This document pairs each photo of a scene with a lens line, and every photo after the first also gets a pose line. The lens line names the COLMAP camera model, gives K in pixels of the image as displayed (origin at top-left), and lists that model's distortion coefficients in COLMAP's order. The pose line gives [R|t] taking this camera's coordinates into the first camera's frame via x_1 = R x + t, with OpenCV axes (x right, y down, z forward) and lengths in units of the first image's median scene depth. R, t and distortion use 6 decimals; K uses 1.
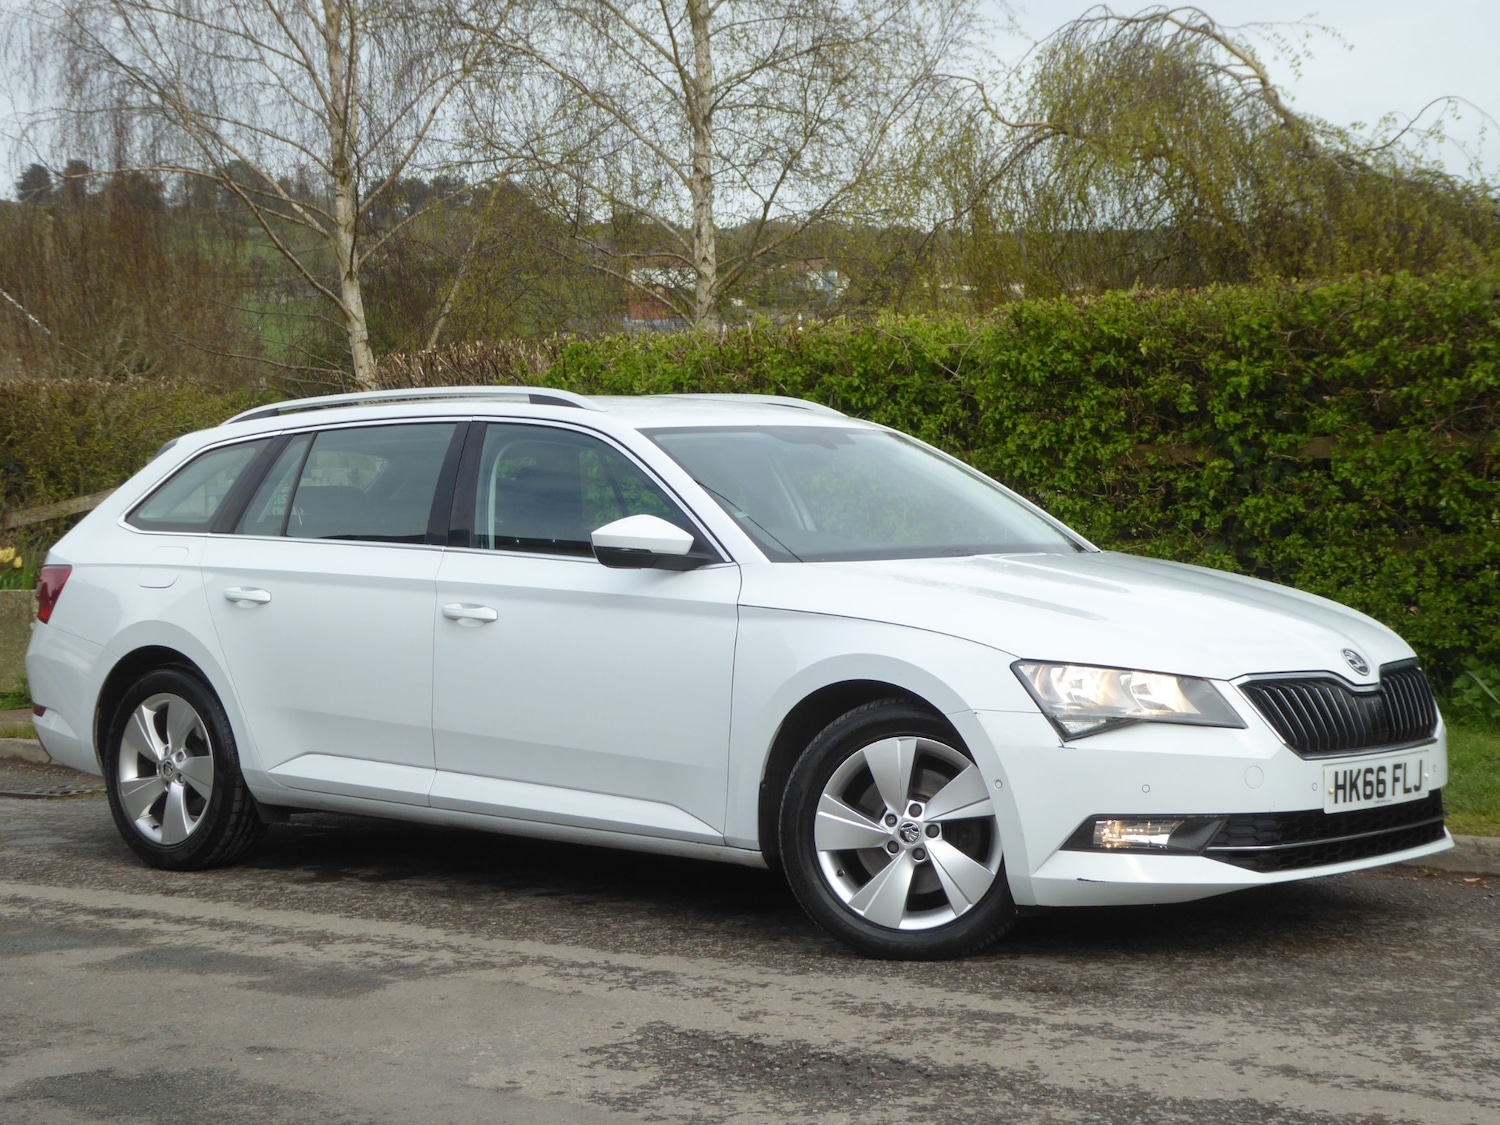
lens RADIAL K [[2380.8, 0, 677.8], [0, 2380.8, 565.6], [0, 0, 1]] dist [0.098865, -0.018666]
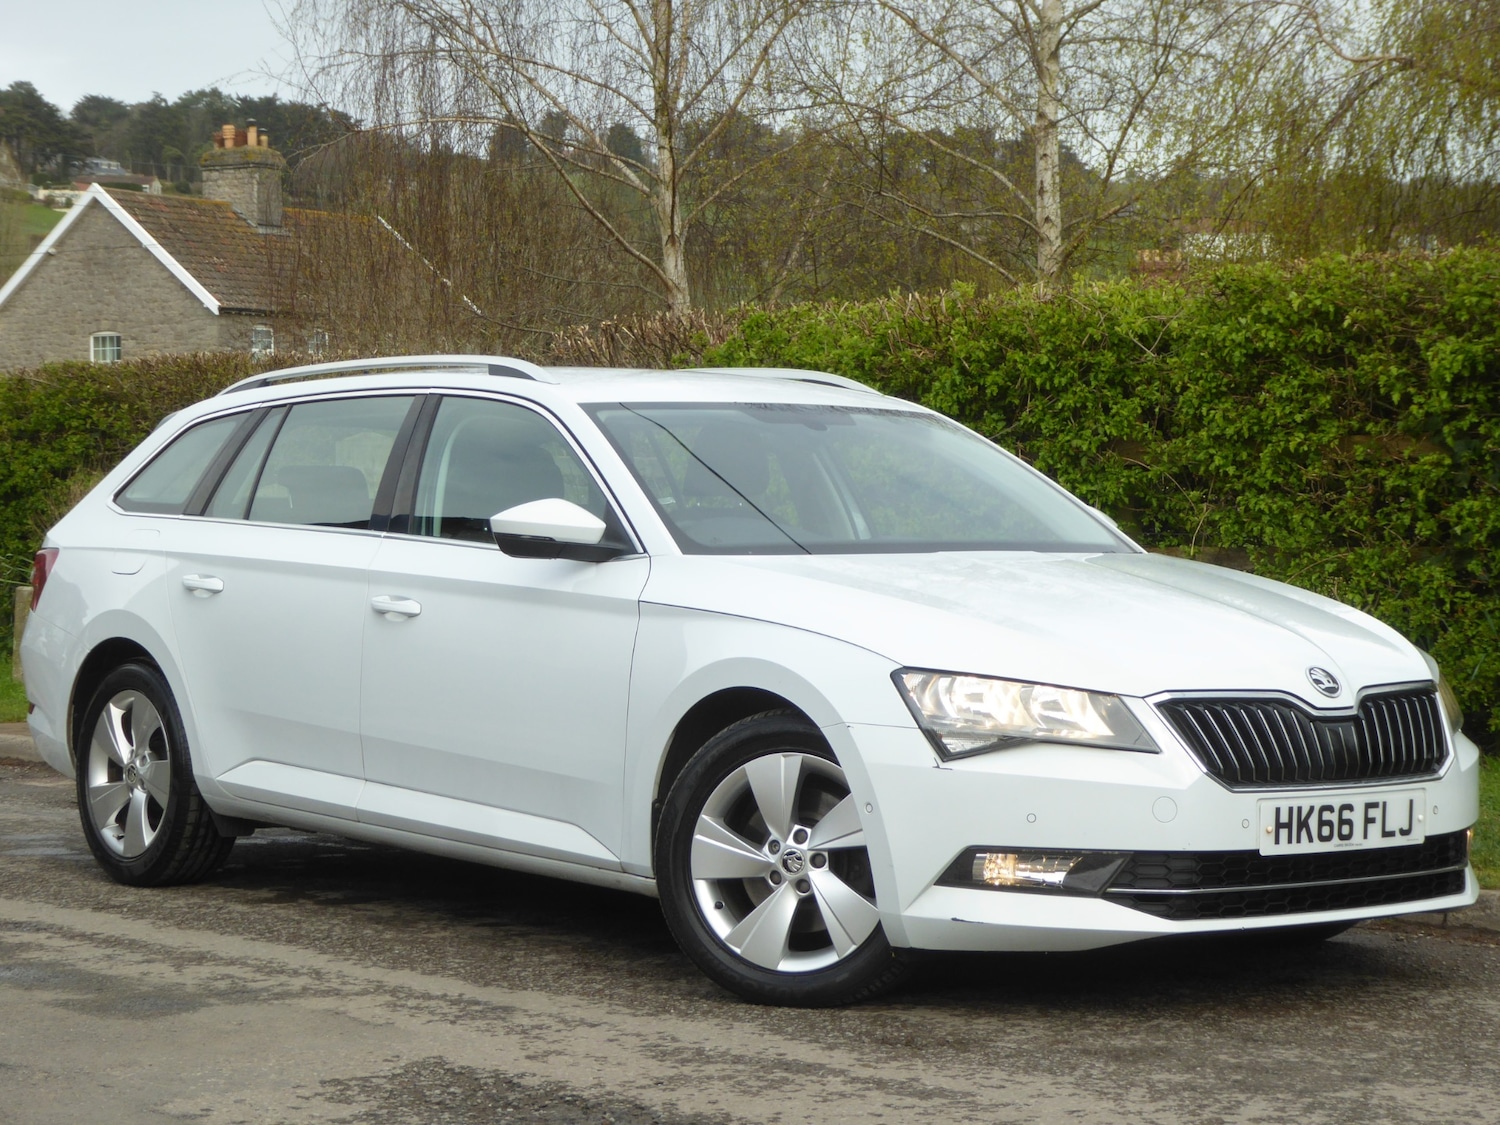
lens RADIAL K [[2785.0, 0, 750.0], [0, 2785.0, 562.5], [0, 0, 1]] dist [0.122886, -0.061149]
pose [[0.988145, 0.019746, -0.152248, 0.222829], [-0.020764, 0.999771, -0.005103, 0.006549], [0.152112, 0.008204, 0.988329, -0.021366]]
